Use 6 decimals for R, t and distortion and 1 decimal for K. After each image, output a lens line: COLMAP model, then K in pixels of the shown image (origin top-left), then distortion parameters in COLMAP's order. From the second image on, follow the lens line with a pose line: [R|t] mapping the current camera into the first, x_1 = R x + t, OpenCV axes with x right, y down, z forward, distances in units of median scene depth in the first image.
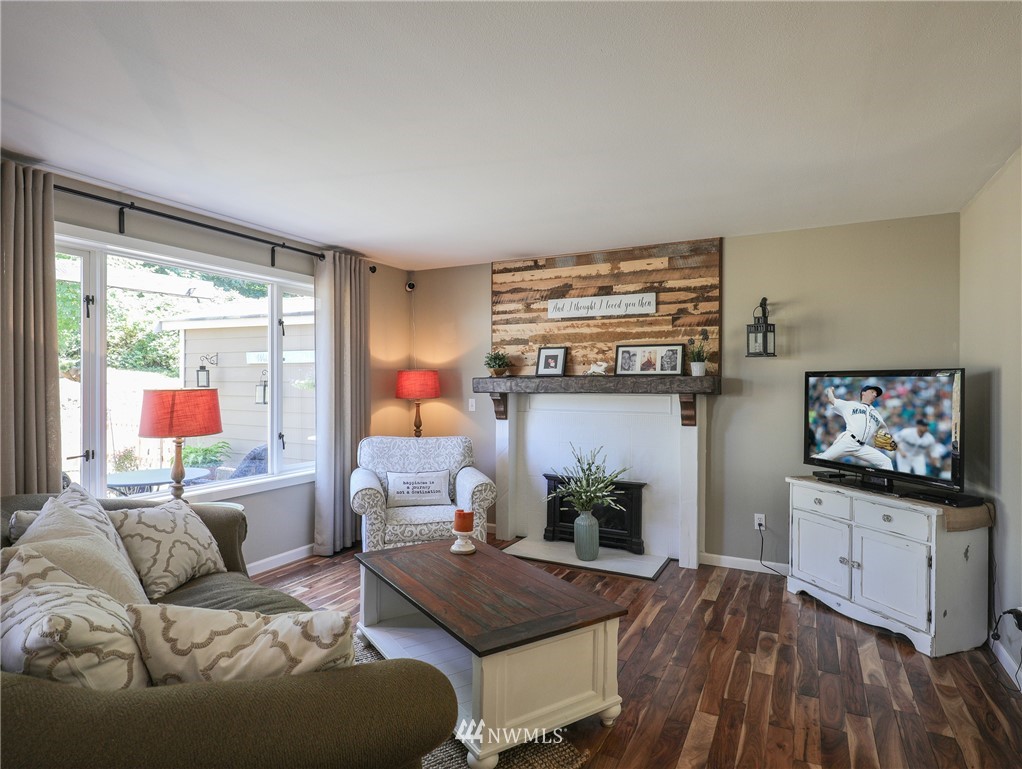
lens RADIAL K [[562.2, 0, 519.8], [0, 562.2, 383.6], [0, 0, 1]] dist [-0.000695, -0.000121]
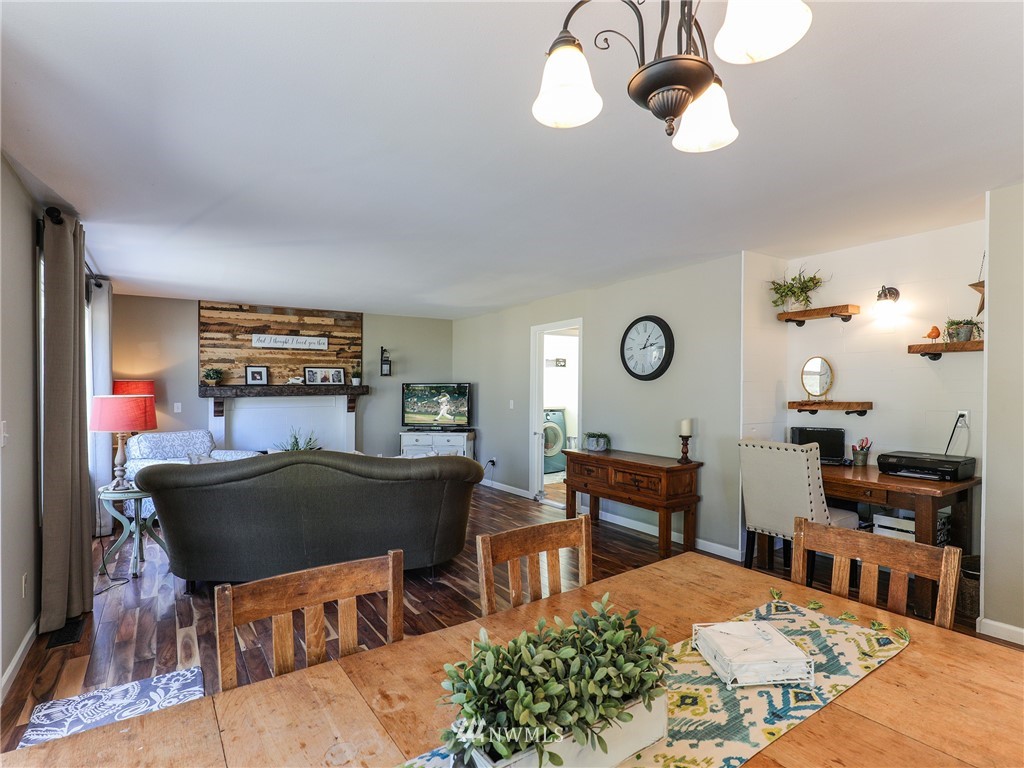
lens RADIAL K [[517.6, 0, 513.4], [0, 517.6, 389.2], [0, 0, 1]] dist [-0.006282, 0.002033]
pose [[0.490119, -0.007489, 0.871623, -0.856768], [0.008862, 0.999954, 0.003608, -0.002086], [-0.871610, 0.005956, 0.490163, -0.287658]]
